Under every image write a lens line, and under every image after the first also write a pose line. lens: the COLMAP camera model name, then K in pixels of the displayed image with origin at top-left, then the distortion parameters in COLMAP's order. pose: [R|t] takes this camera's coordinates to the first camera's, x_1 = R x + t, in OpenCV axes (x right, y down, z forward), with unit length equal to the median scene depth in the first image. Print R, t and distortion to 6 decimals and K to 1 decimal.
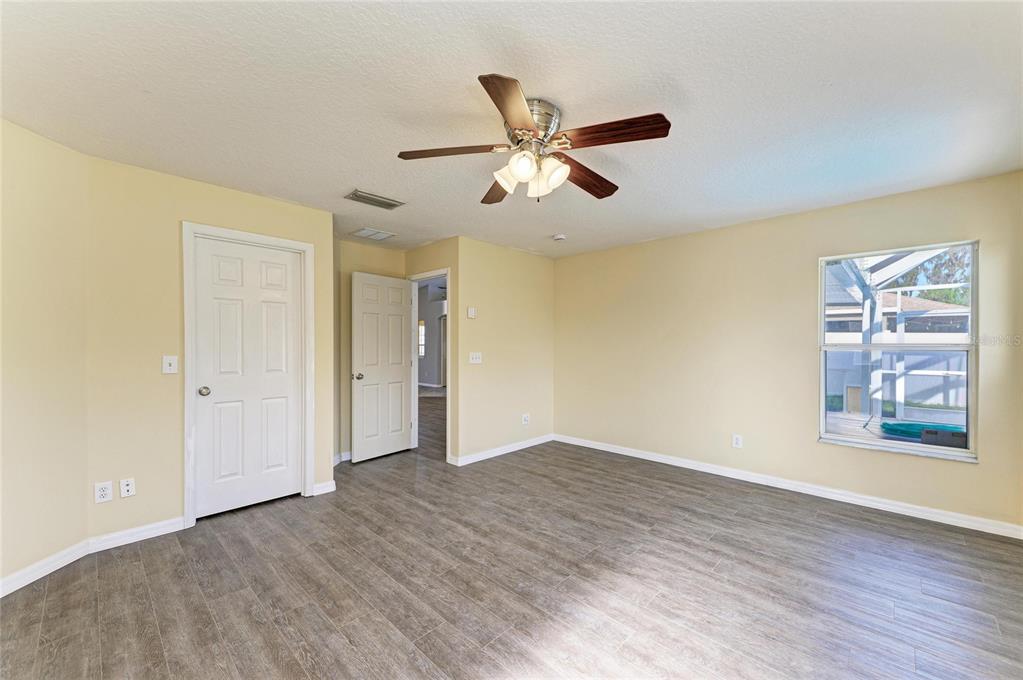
lens RADIAL K [[408.2, 0, 511.8], [0, 408.2, 344.8], [0, 0, 1]] dist [0.016418, 0.000115]
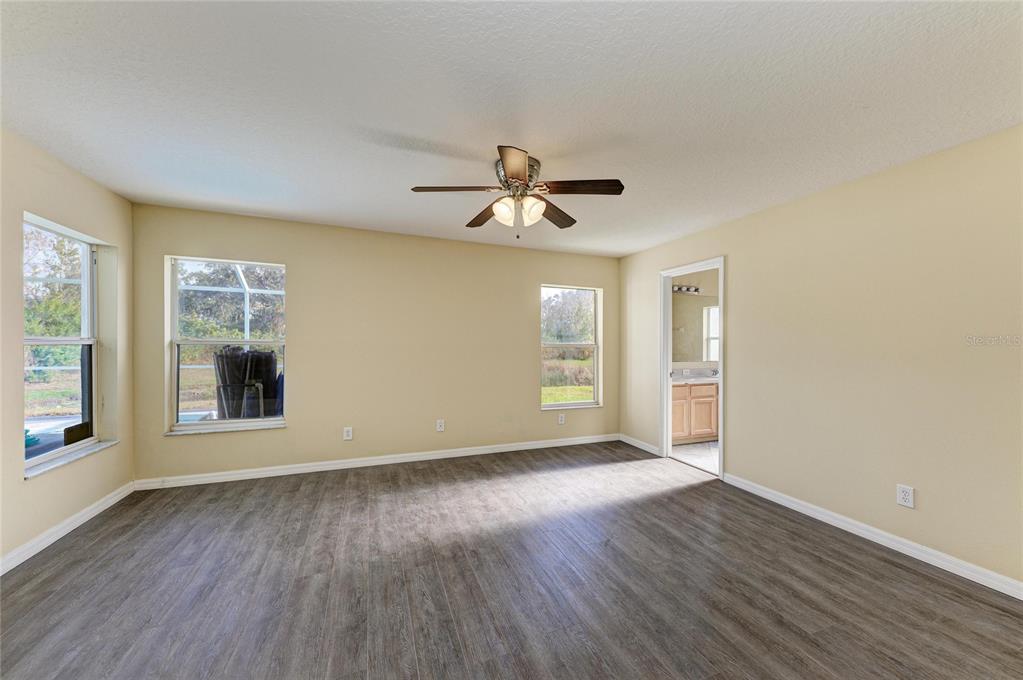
lens RADIAL K [[370.0, 0, 512.0], [0, 370.0, 343.6], [0, 0, 1]] dist [-0.000424, -0.000023]
pose [[-0.906762, -0.009314, 0.421540, -0.366064], [-0.009882, 0.999951, 0.000836, -0.001622], [-0.421527, -0.003408, -0.906809, 1.806442]]
